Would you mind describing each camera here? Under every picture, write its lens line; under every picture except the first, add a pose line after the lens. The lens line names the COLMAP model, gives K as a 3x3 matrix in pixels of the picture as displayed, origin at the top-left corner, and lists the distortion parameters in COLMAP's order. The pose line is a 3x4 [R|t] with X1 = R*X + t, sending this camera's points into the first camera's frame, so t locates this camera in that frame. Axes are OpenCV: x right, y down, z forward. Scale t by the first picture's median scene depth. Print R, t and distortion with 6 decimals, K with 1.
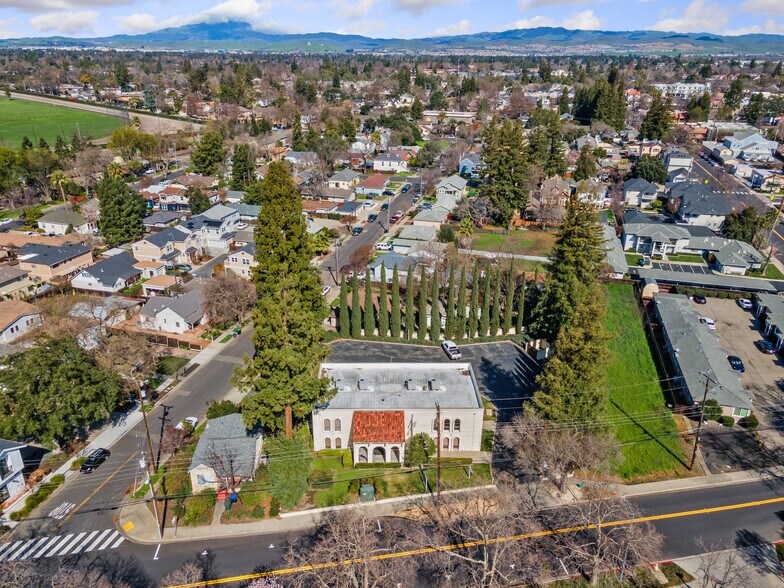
lens RADIAL K [[564.8, 0, 392.0], [0, 564.8, 294.0], [0, 0, 1]] dist [0.051037, 0.000537]
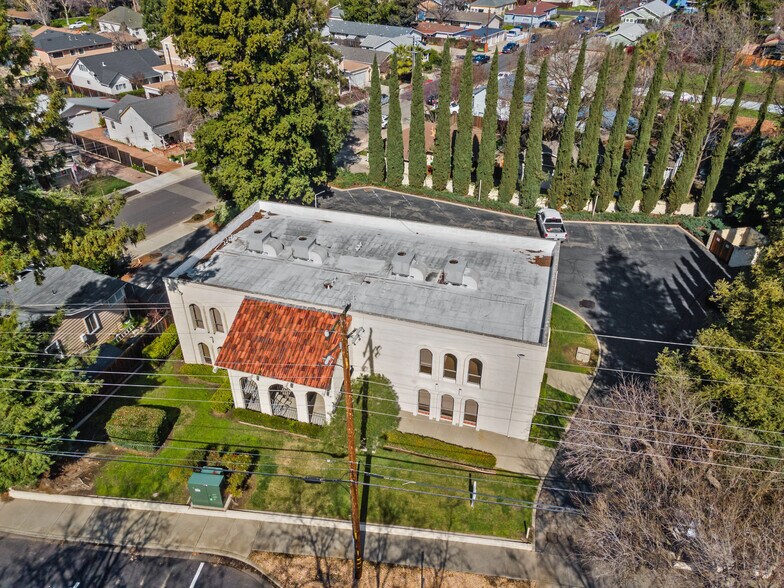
lens RADIAL K [[564.8, 0, 392.0], [0, 564.8, 294.0], [0, 0, 1]] dist [0.051037, 0.000537]
pose [[0.949386, 0.164266, -0.267735, 0.120136], [-0.114587, 0.974739, 0.191715, 0.079186], [0.292464, -0.151332, 0.944226, 0.458356]]
